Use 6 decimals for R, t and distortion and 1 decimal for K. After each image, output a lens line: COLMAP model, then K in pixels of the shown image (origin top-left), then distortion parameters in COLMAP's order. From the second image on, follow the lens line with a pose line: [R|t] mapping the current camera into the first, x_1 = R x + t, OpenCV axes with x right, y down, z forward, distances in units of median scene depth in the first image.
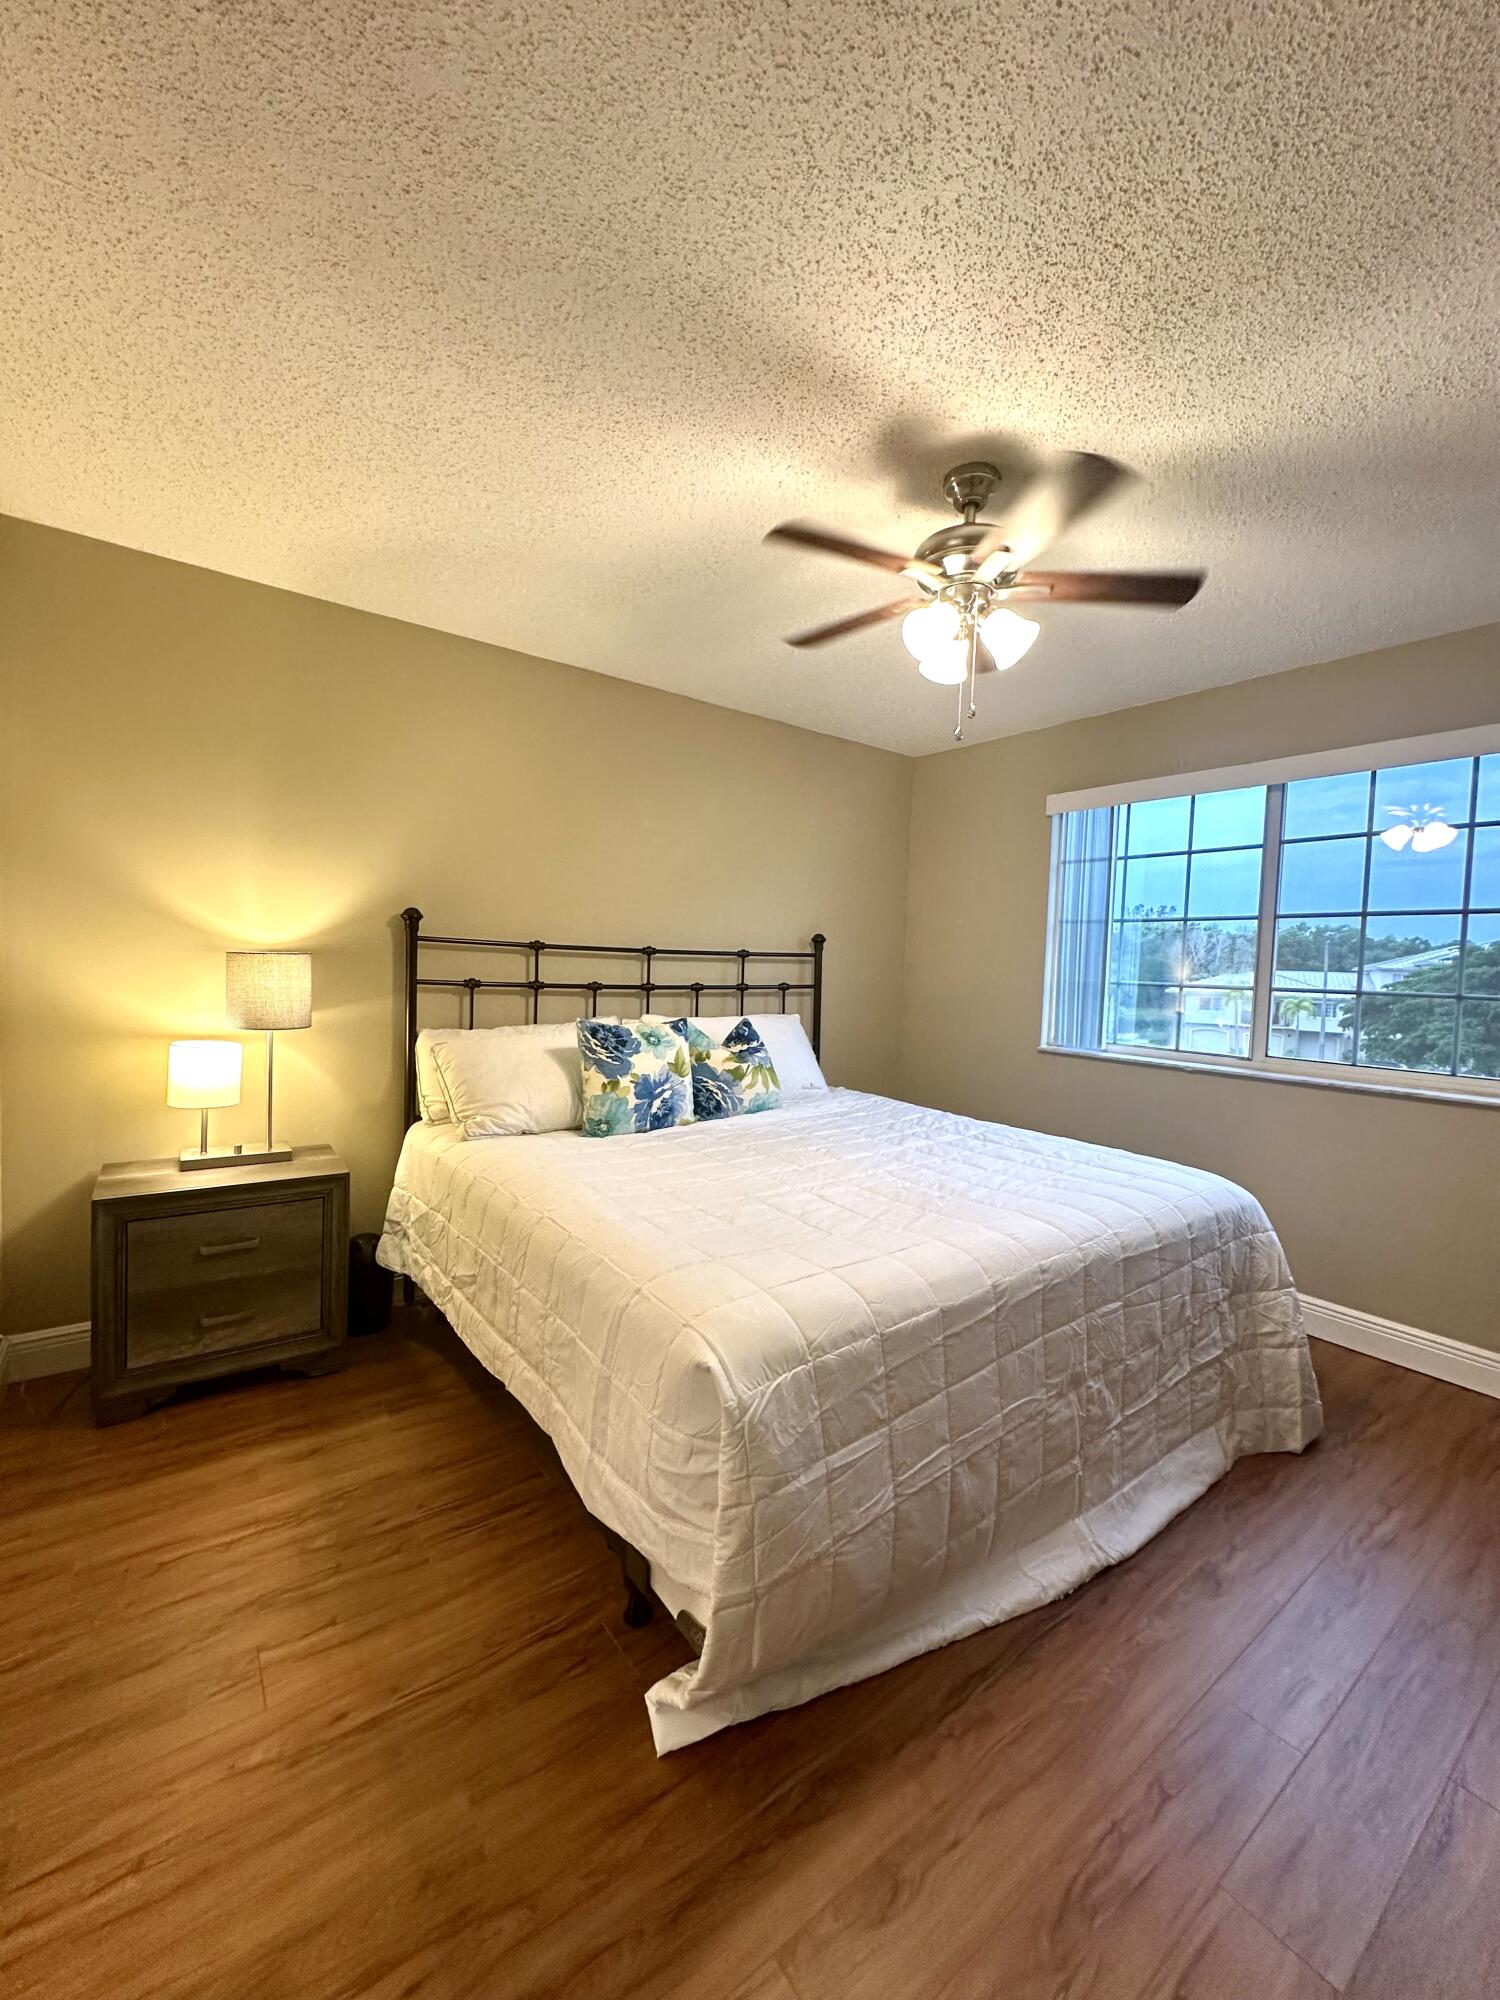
lens RADIAL K [[790.5, 0, 750.0], [0, 790.5, 1000.0], [0, 0, 1]] dist [-0.003205, -0.000271]
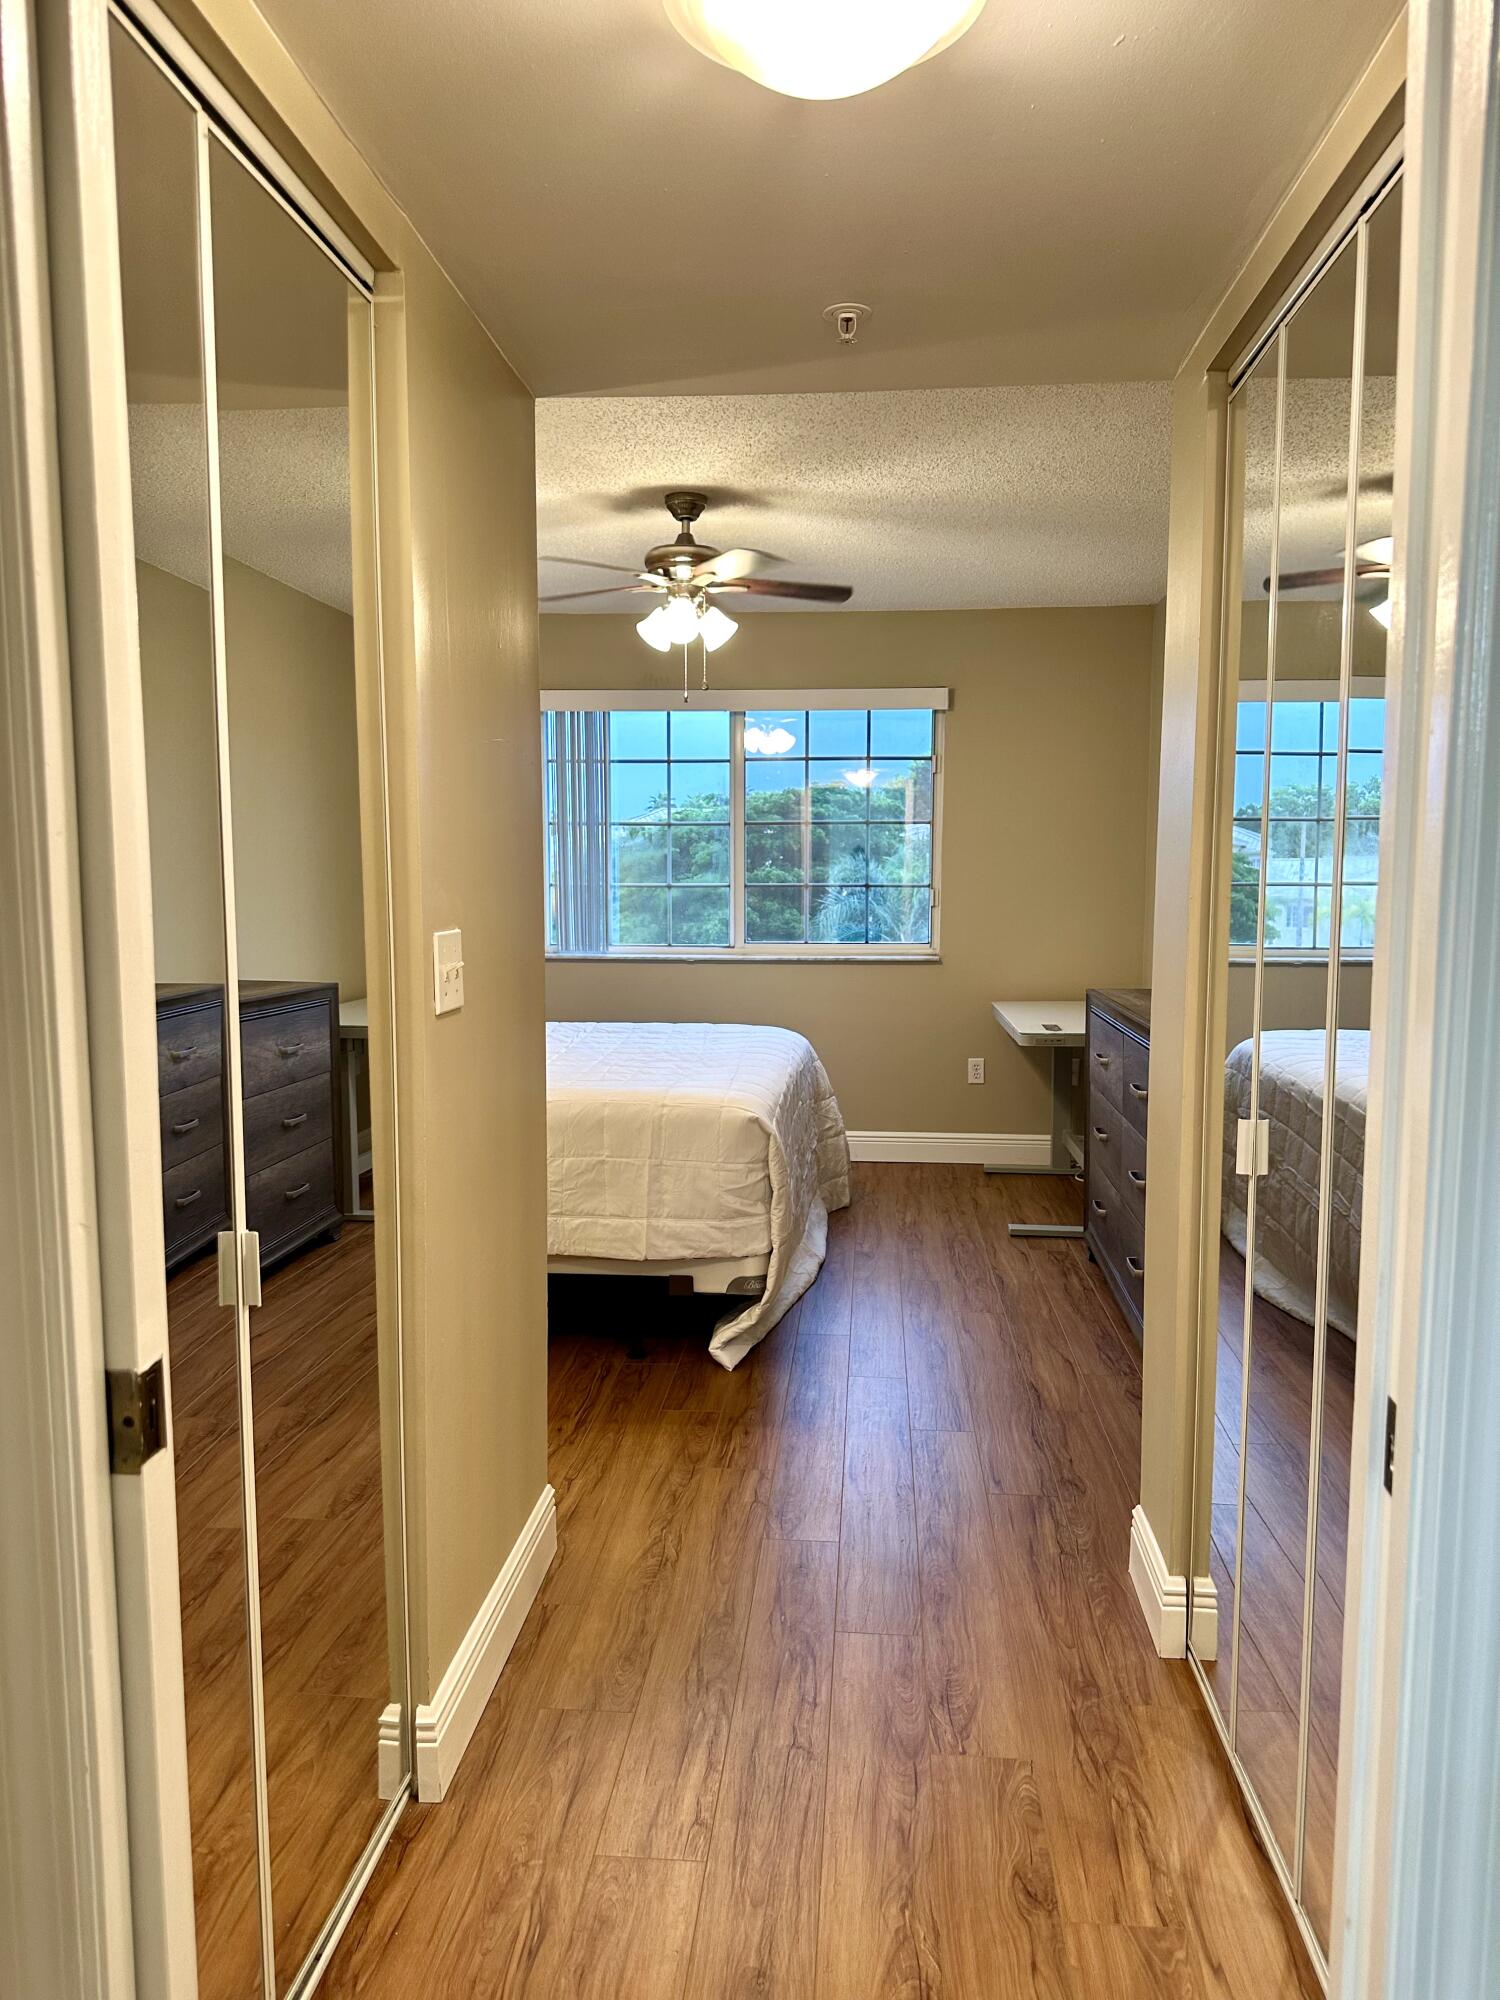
lens RADIAL K [[1386.0, 0, 750.0], [0, 1386.0, 1000.0], [0, 0, 1]] dist [0.045530, -0.058467]
pose [[0.662358, -0.099463, 0.742555, -0.985216], [0.055285, 0.994935, 0.083954, -0.018269], [-0.747144, -0.014556, 0.664502, -0.425226]]
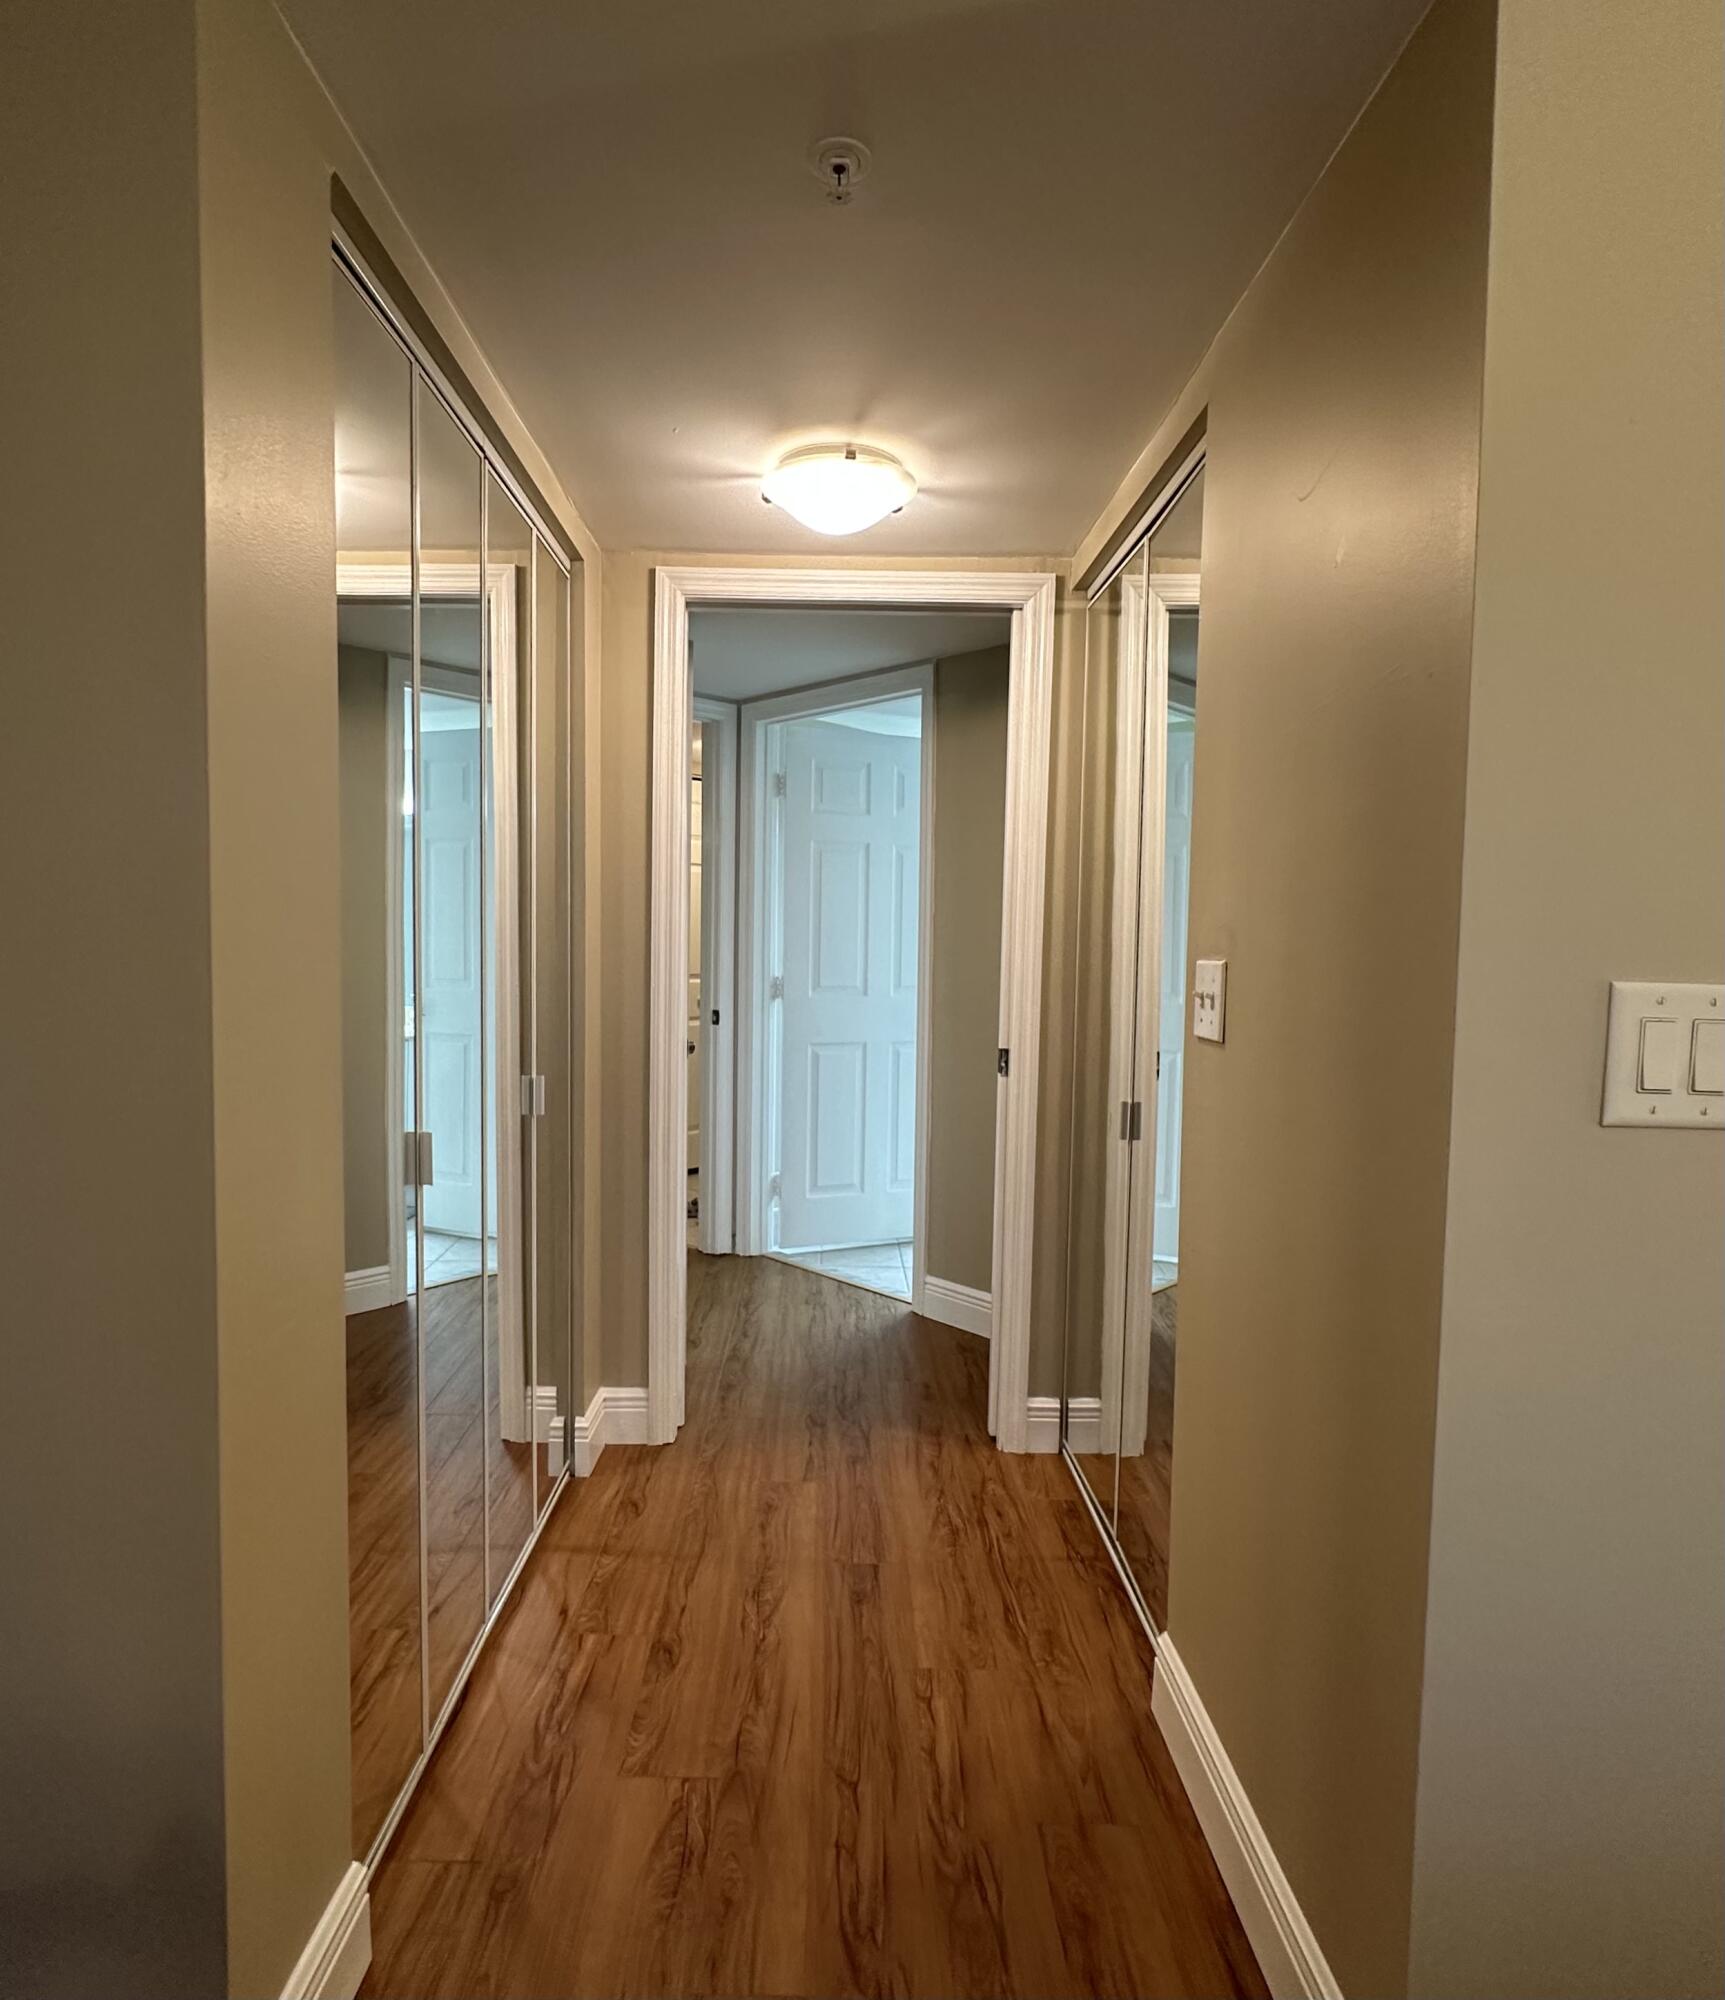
lens RADIAL K [[1098.8, 0, 826.4], [0, 1098.8, 996.3], [0, 0, 1]] dist [-0.000348, -0.000322]
pose [[-0.598044, 0.000548, -0.801463, 0.027865], [-0.073416, 0.995758, 0.055463, -0.001617], [0.798094, 0.092009, -0.595467, 0.349517]]
